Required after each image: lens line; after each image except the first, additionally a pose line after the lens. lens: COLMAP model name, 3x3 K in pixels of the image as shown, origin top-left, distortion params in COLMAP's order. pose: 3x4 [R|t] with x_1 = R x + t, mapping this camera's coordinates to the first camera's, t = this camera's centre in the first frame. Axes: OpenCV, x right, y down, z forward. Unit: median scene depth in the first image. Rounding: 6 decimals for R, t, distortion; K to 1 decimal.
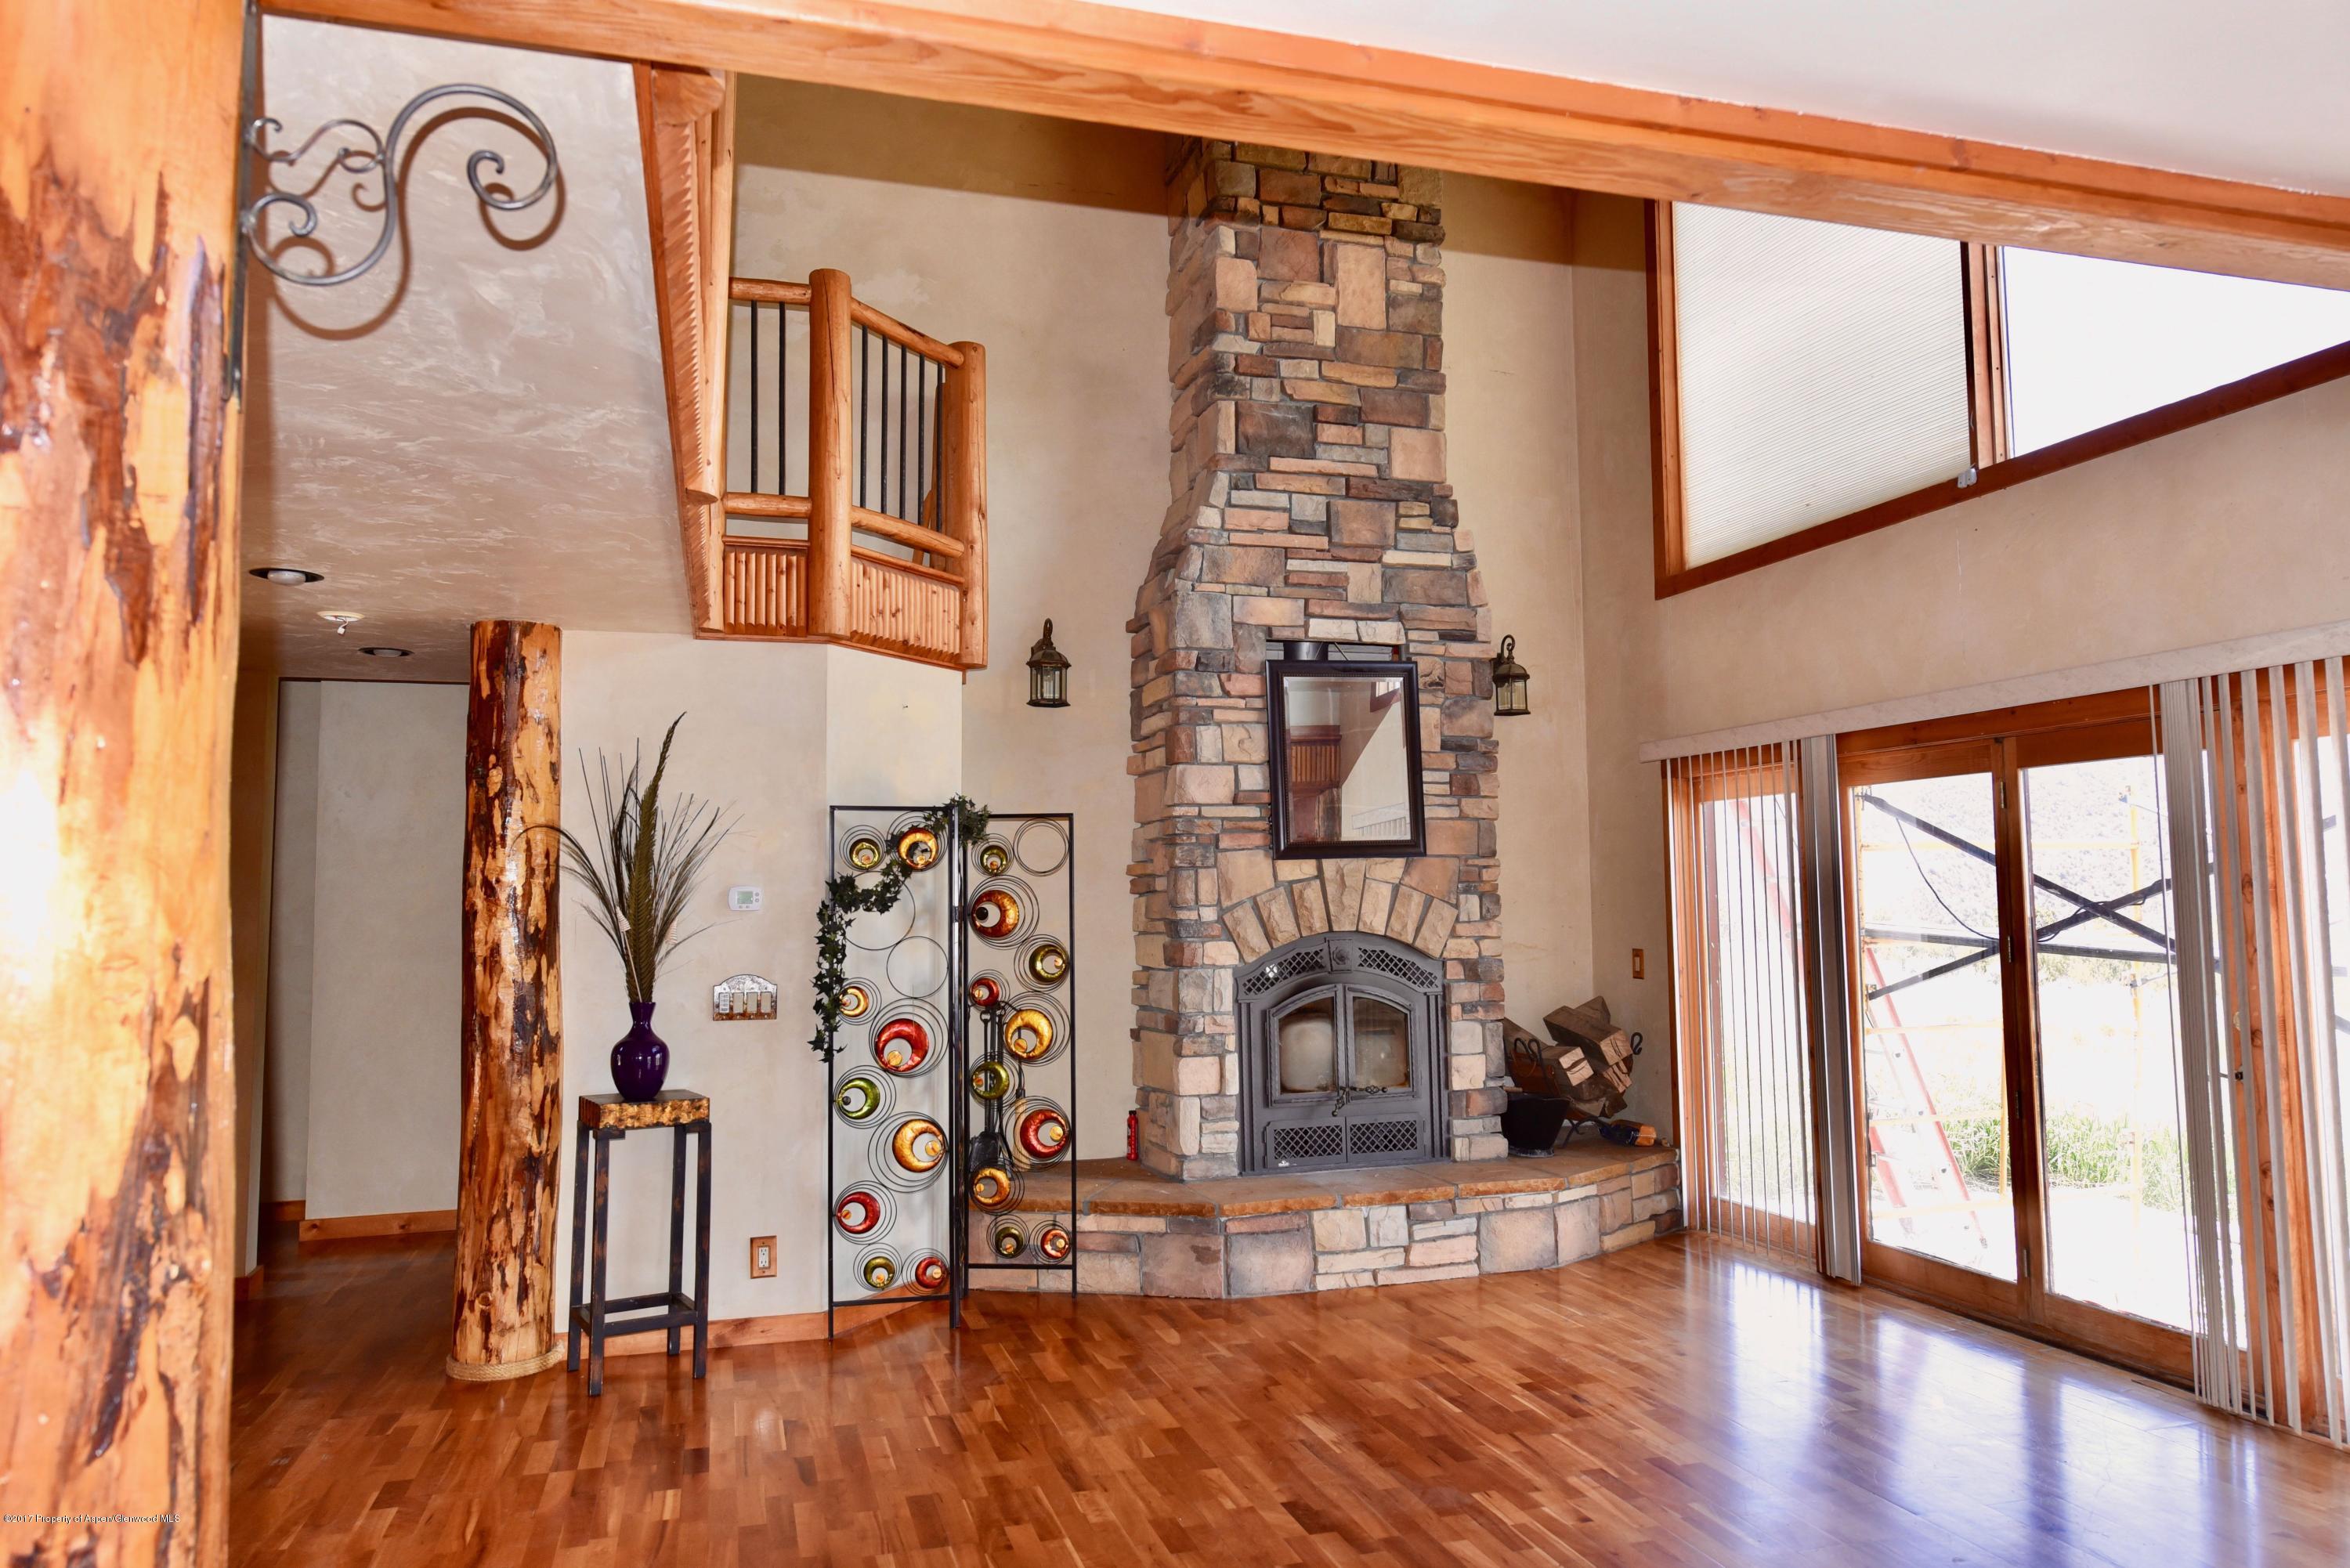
lens RADIAL K [[1546.2, 0, 1180.5], [0, 1546.2, 785.3], [0, 0, 1]] dist [0.013626, -0.017759]
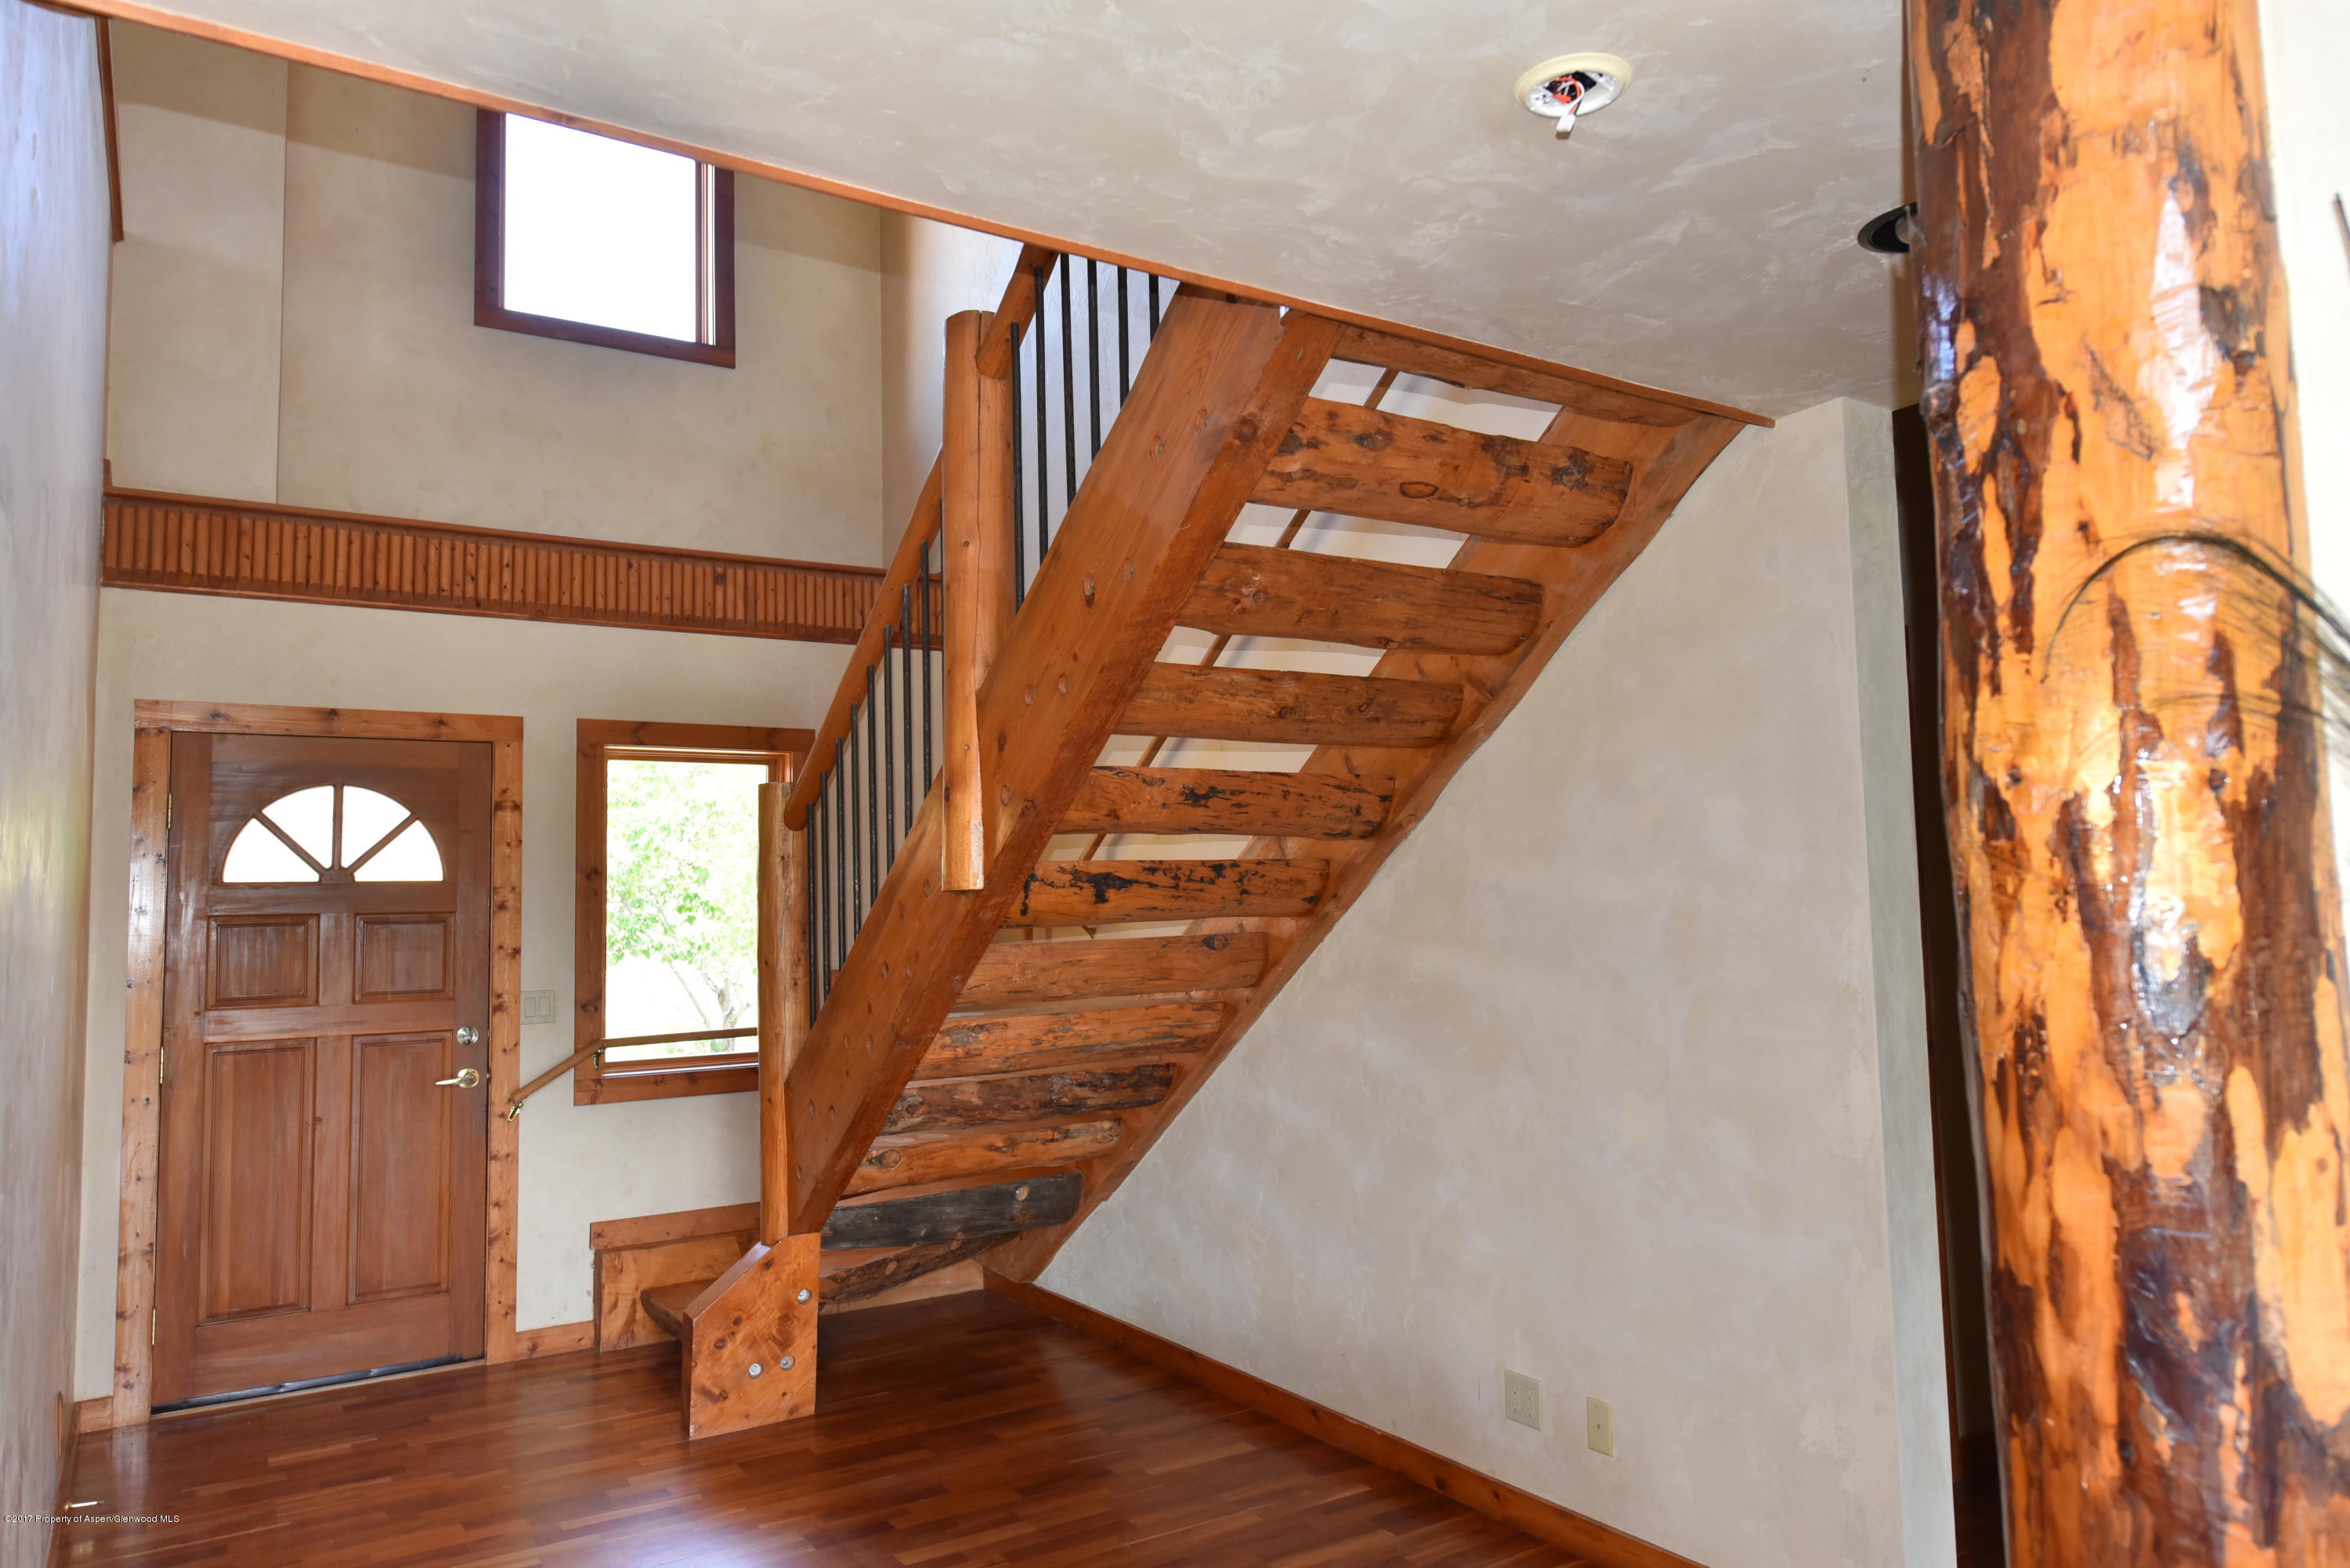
lens RADIAL K [[1546.2, 0, 1175.3], [0, 1546.2, 785.0], [0, 0, 1]] dist [0.013626, -0.017759]
pose [[0.284172, -0.067920, -0.956365, -0.222818], [0.089442, 0.995016, -0.044088, 0.060678], [0.954592, -0.073011, 0.288830, 0.769092]]
